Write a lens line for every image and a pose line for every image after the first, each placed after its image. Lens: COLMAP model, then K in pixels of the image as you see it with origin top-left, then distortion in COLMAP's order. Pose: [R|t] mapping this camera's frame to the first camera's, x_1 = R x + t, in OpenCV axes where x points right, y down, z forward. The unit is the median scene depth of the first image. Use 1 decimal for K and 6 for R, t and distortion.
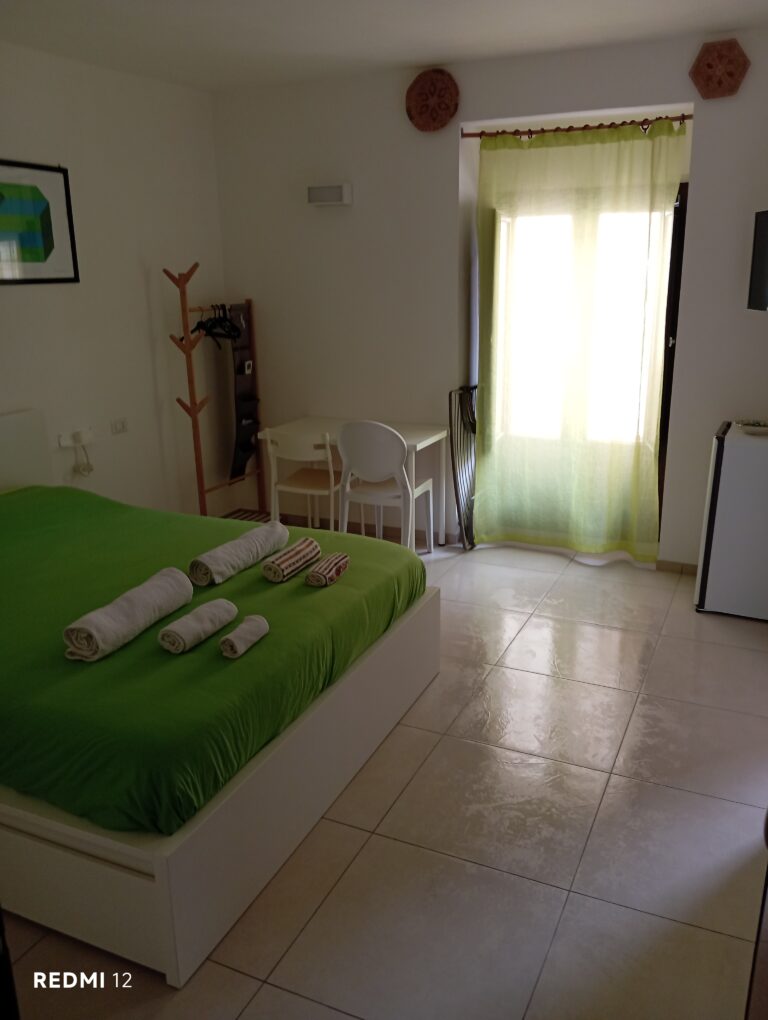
lens RADIAL K [[824.3, 0, 388.3], [0, 824.3, 516.2], [0, 0, 1]] dist [0.067850, -0.115393]
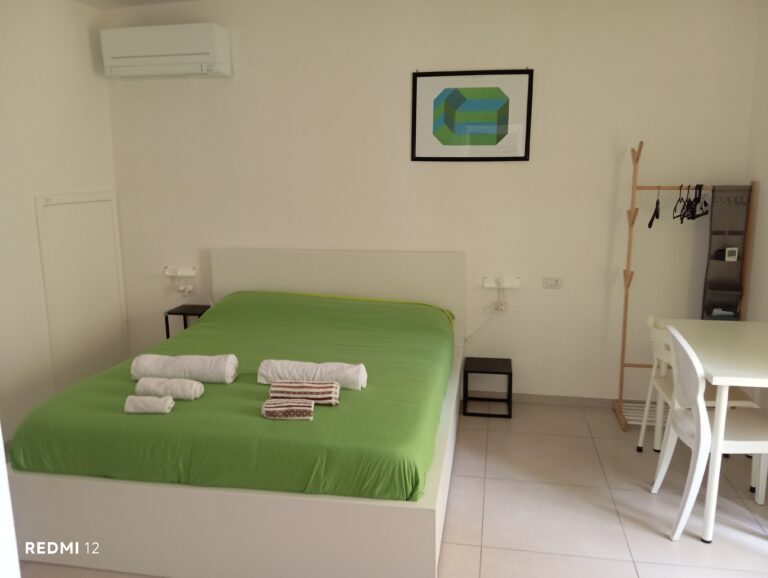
lens RADIAL K [[620.6, 0, 378.8], [0, 620.6, 295.9], [0, 0, 1]] dist [0.067850, -0.115393]
pose [[0.237721, 0.200749, -0.950362, 0.518239], [-0.276147, 0.952005, 0.132021, -0.160305], [0.931253, 0.231056, 0.281748, 0.613862]]
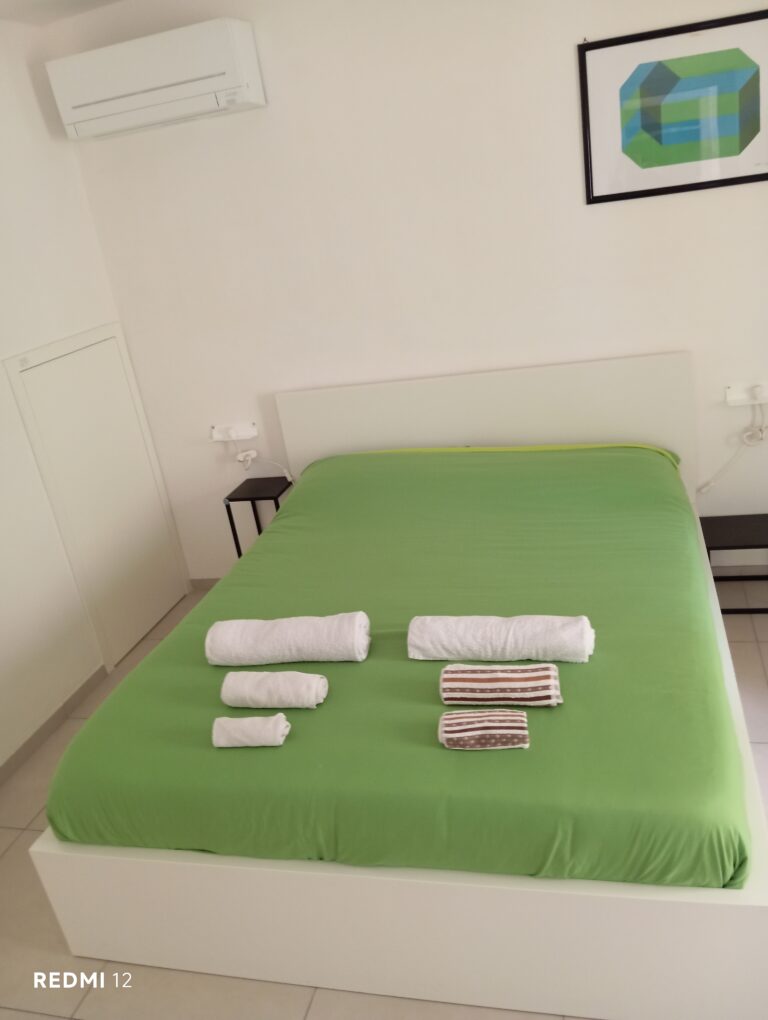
lens RADIAL K [[824.3, 0, 384.5], [0, 824.3, 512.5], [0, 0, 1]] dist [0.067850, -0.115393]
pose [[0.164257, 0.350517, -0.922040, 0.324828], [-0.132256, 0.934122, 0.331549, -0.213568], [0.977511, 0.067486, 0.199794, 0.571833]]
